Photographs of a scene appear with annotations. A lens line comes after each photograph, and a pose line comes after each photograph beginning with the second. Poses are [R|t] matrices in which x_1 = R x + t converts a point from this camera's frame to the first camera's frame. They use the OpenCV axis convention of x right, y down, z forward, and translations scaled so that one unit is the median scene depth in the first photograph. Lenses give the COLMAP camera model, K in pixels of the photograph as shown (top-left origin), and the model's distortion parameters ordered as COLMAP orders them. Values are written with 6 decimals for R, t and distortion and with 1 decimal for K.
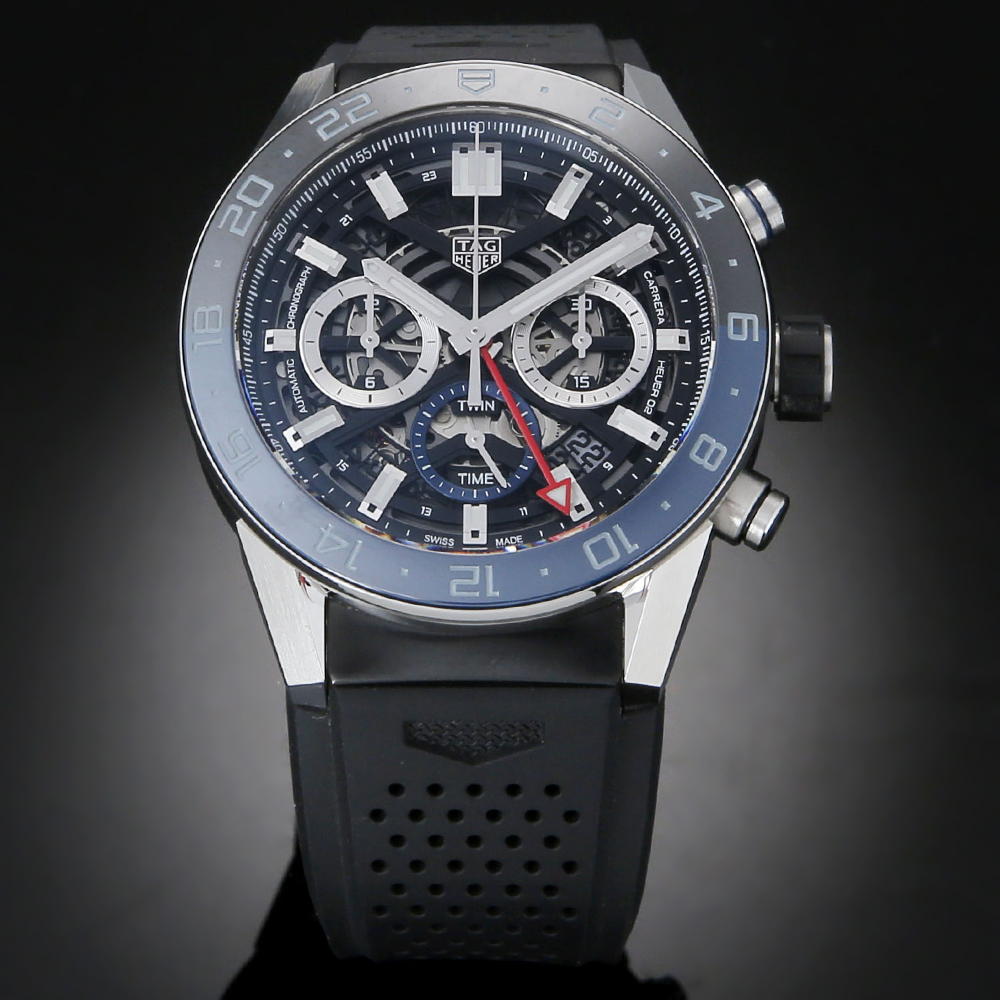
lens RADIAL K [[5042.9, 0, 500.0], [0, 5042.9, 500.0], [0, 0, 1]] dist [0.544407, -0.296355]
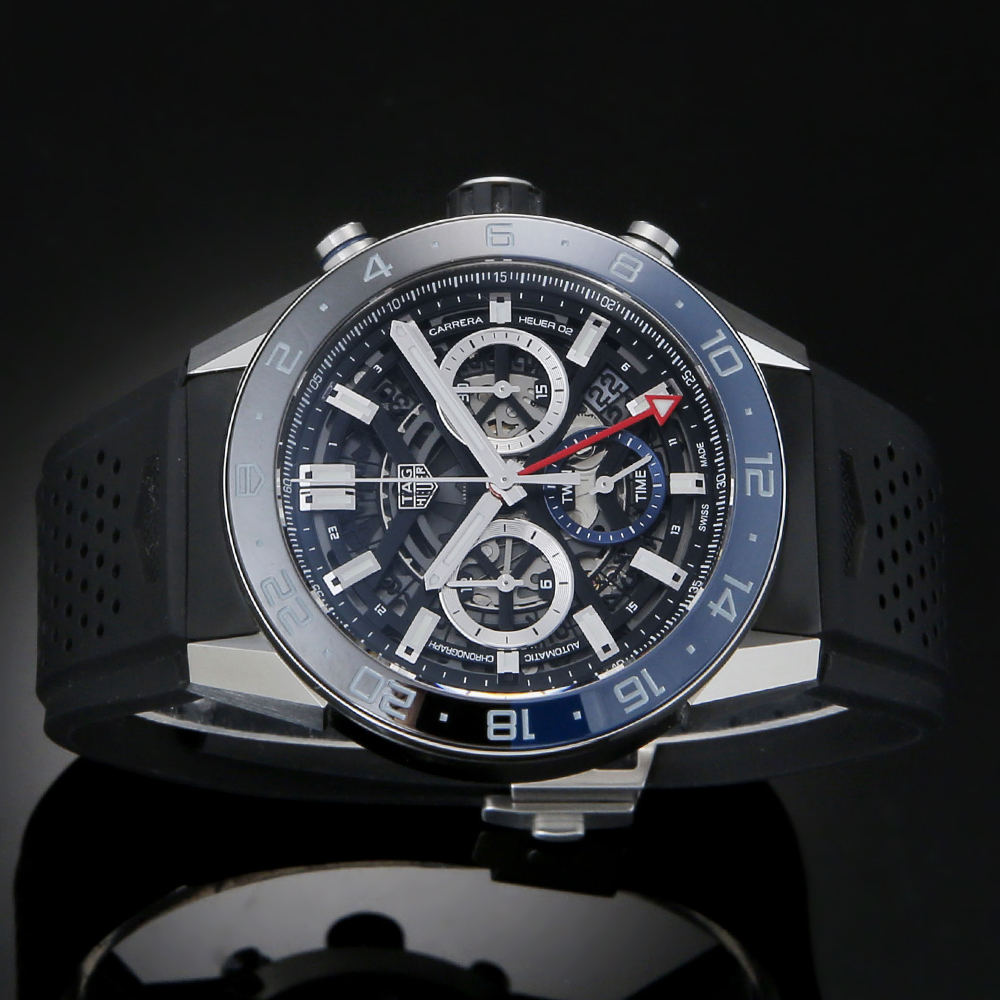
lens RADIAL K [[5042.9, 0, 500.0], [0, 5042.9, 500.0], [0, 0, 1]] dist [0.544407, -0.296355]
pose [[-0.020739, -0.958279, 0.285082, -0.307354], [0.934706, 0.082611, 0.345688, -0.395732], [-0.354816, 0.273637, 0.893996, 0.061388]]
